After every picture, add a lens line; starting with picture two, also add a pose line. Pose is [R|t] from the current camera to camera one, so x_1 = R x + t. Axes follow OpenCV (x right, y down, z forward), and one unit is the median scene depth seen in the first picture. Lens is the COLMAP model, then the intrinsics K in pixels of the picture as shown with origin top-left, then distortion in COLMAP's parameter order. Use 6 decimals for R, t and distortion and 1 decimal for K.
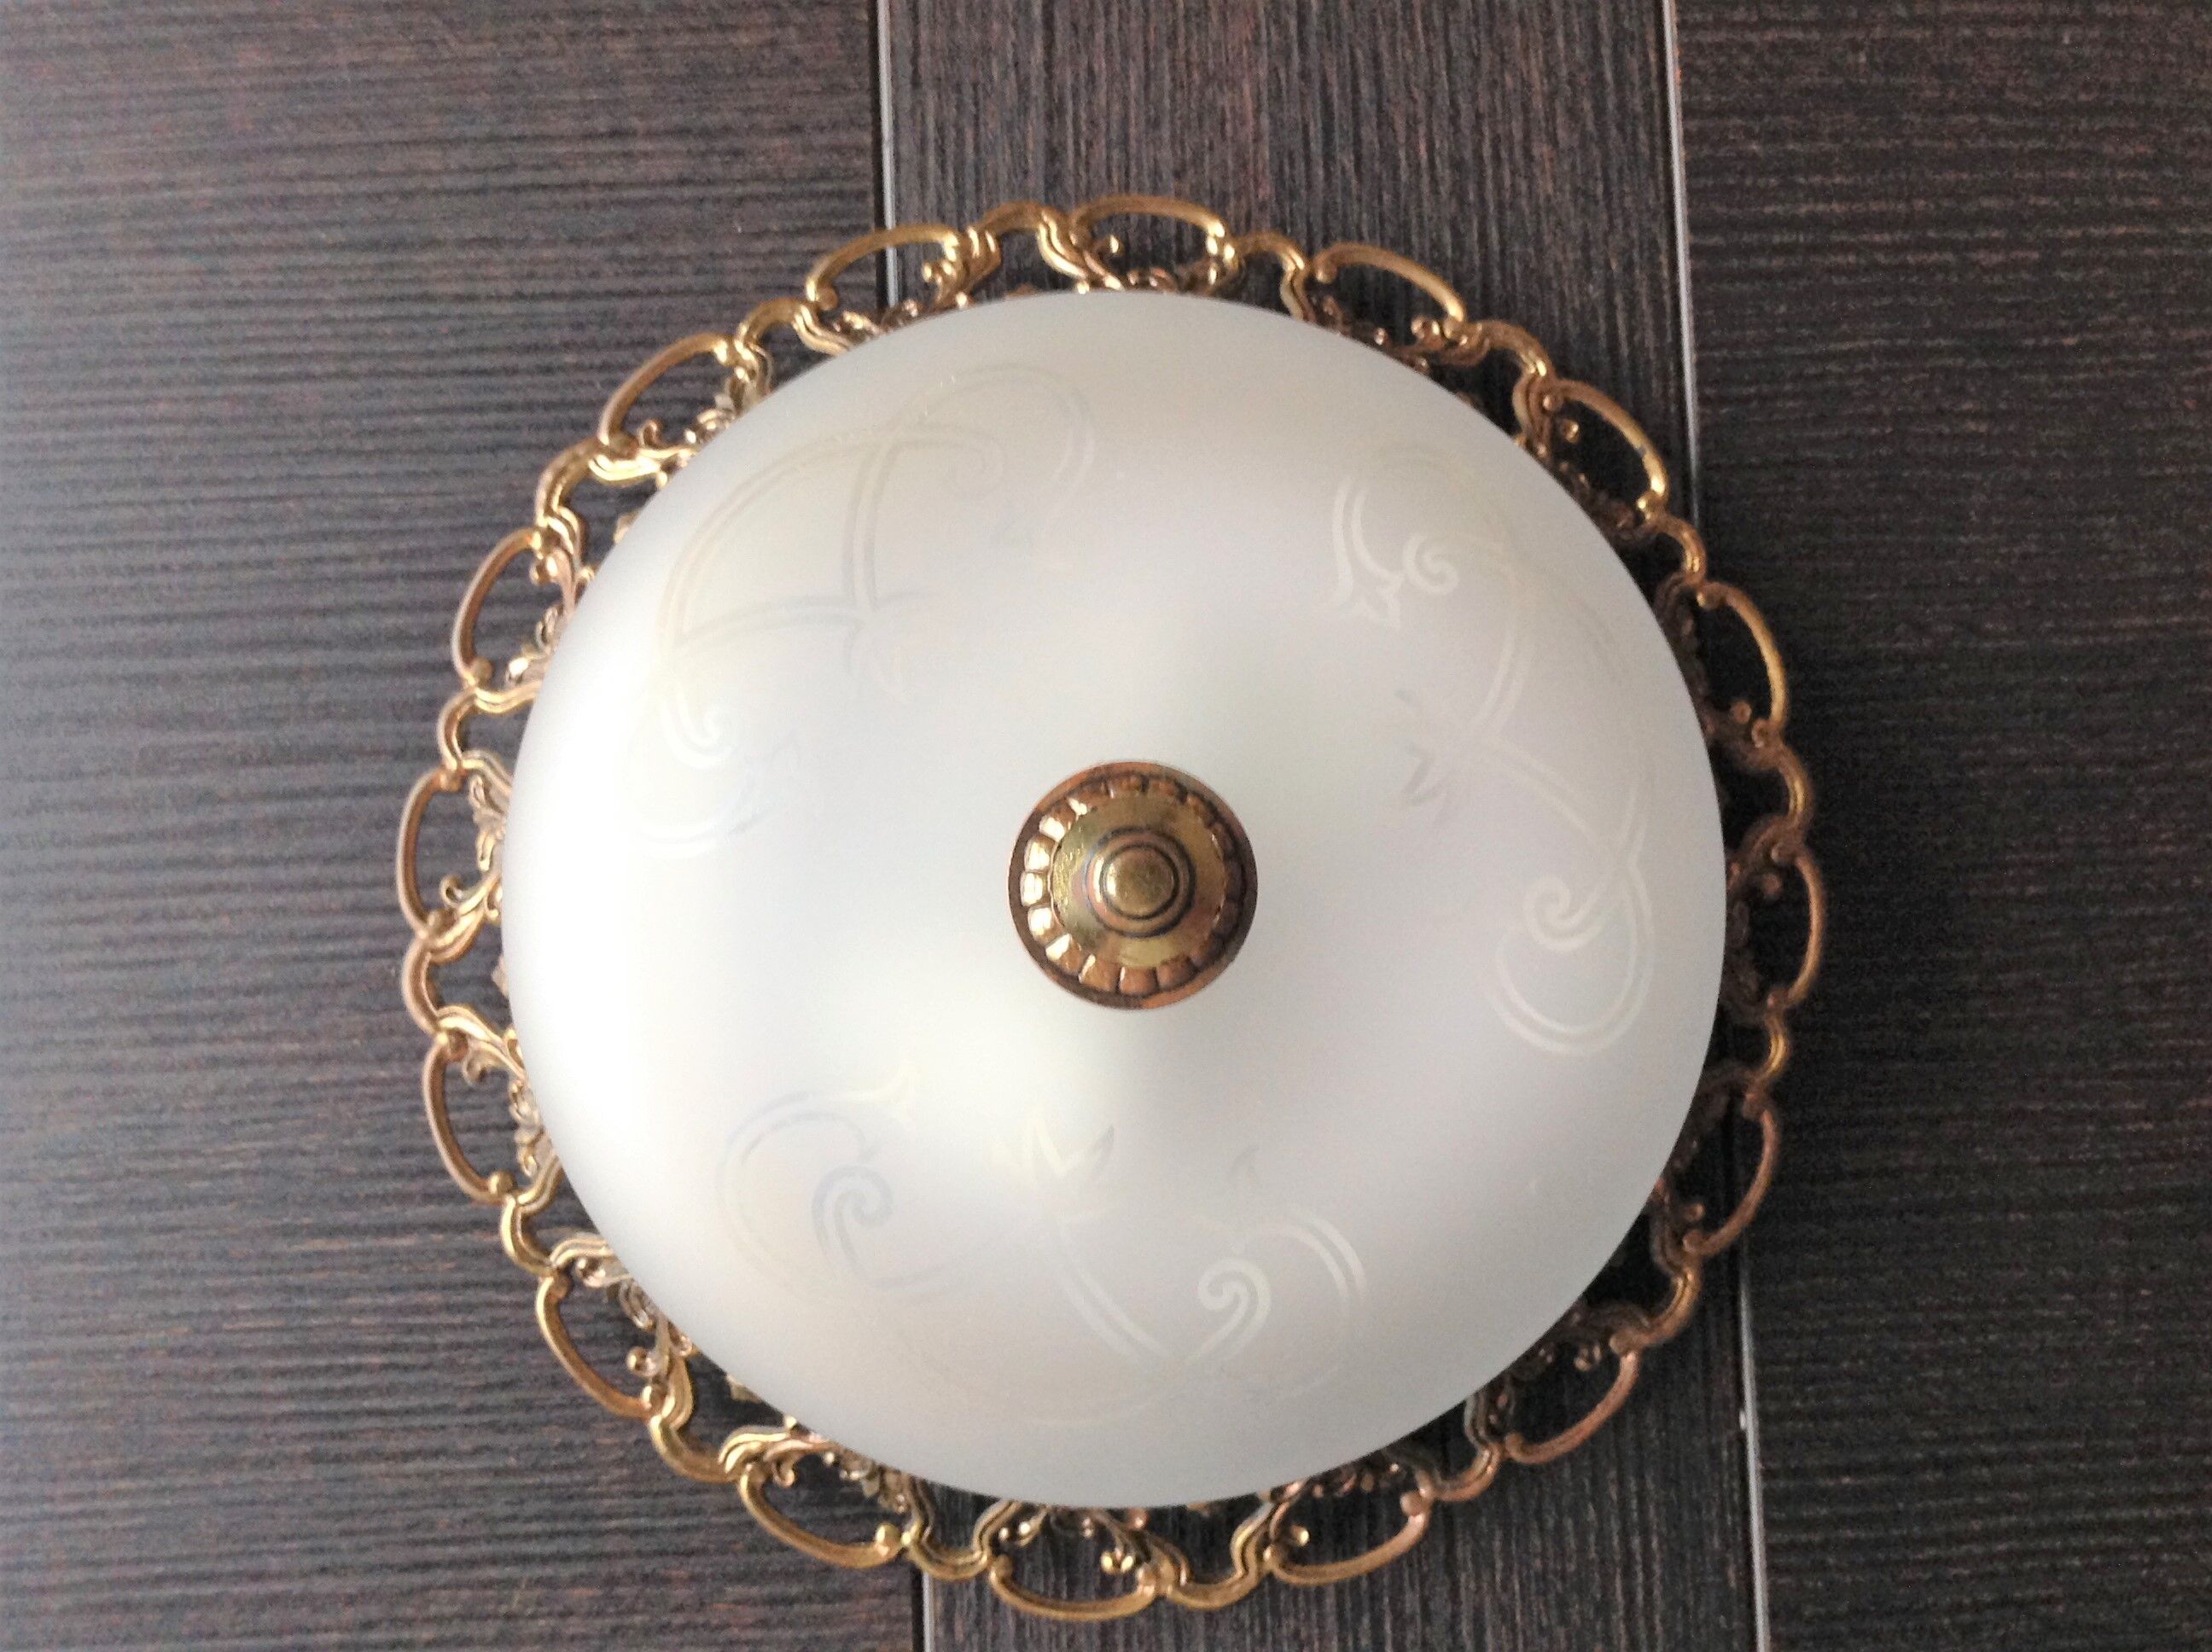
lens RADIAL K [[2111.6, 0, 1106.0], [0, 2111.6, 826.0], [0, 0, 1]] dist [0.149324, -0.368187]
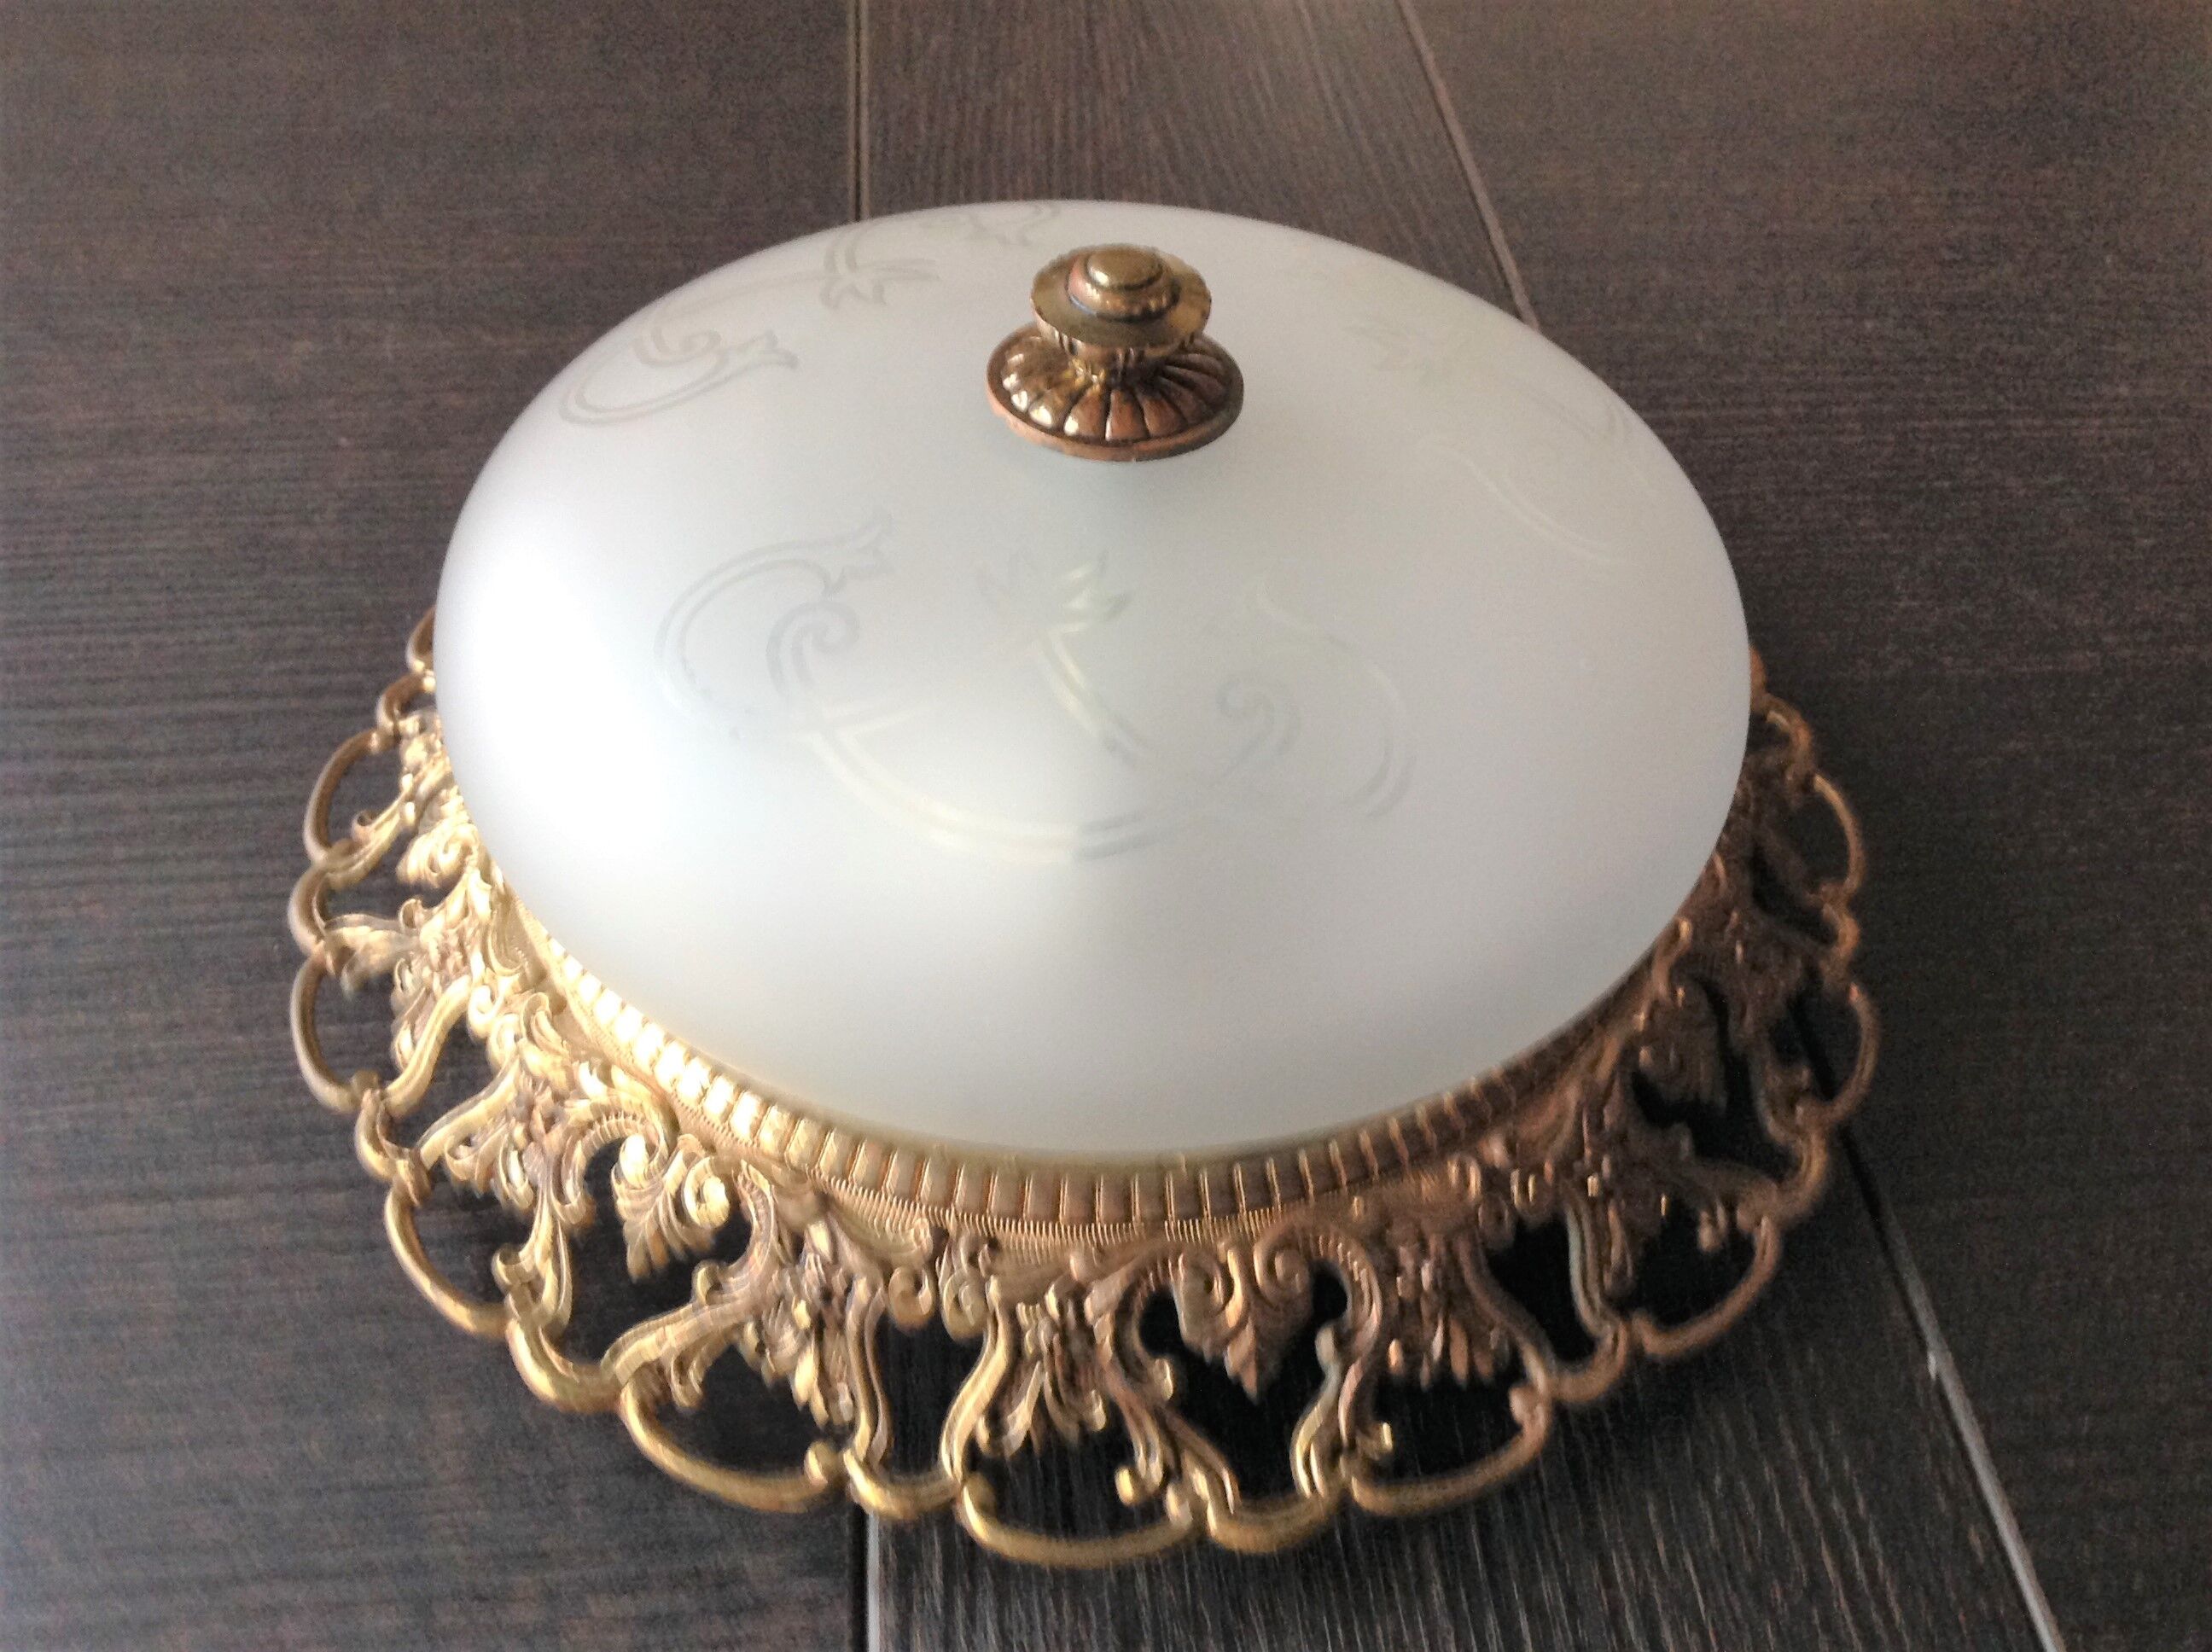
lens RADIAL K [[2111.6, 0, 1106.0], [0, 2111.6, 826.0], [0, 0, 1]] dist [0.149324, -0.368187]
pose [[0.998717, -0.026889, 0.042919, -0.030226], [0.048002, 0.772806, -0.632824, 0.621017], [-0.016152, 0.634073, 0.773105, 0.290421]]
